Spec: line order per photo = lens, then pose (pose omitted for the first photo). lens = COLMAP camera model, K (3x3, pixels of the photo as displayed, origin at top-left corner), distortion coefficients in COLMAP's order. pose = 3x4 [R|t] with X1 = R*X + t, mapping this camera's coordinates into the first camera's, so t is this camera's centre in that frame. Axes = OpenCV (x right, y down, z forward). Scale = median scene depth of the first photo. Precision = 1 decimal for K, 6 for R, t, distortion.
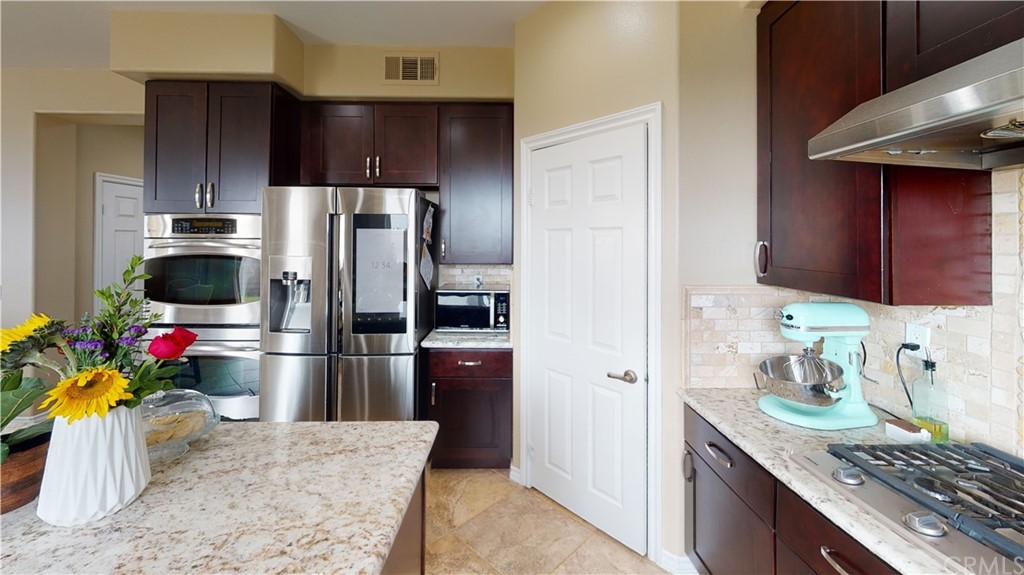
lens RADIAL K [[370.2, 0, 511.1], [0, 370.2, 286.8], [0, 0, 1]] dist [-0.006995, 0.000147]
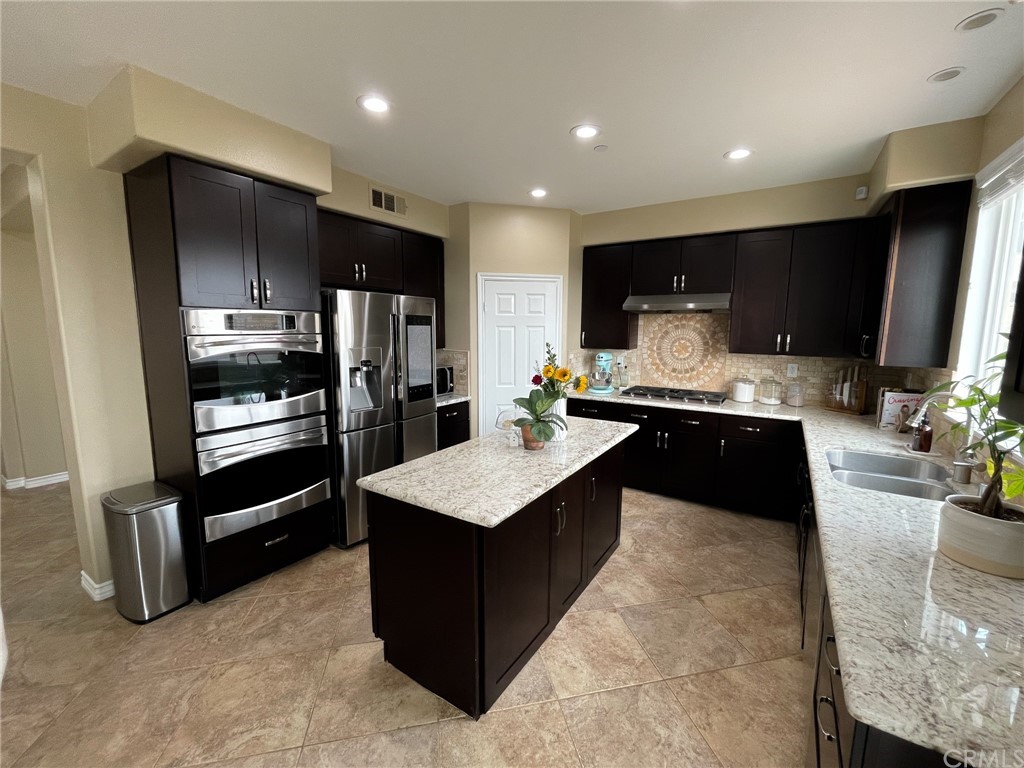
lens RADIAL K [[420.8, 0, 509.0], [0, 420.8, 384.5], [0, 0, 1]] dist [-0.001384, -0.001025]
pose [[0.568771, -0.115203, 0.814388, -1.394386], [0.104114, 0.992262, 0.067651, -0.005327], [-0.815880, 0.046312, 0.576364, -0.194507]]
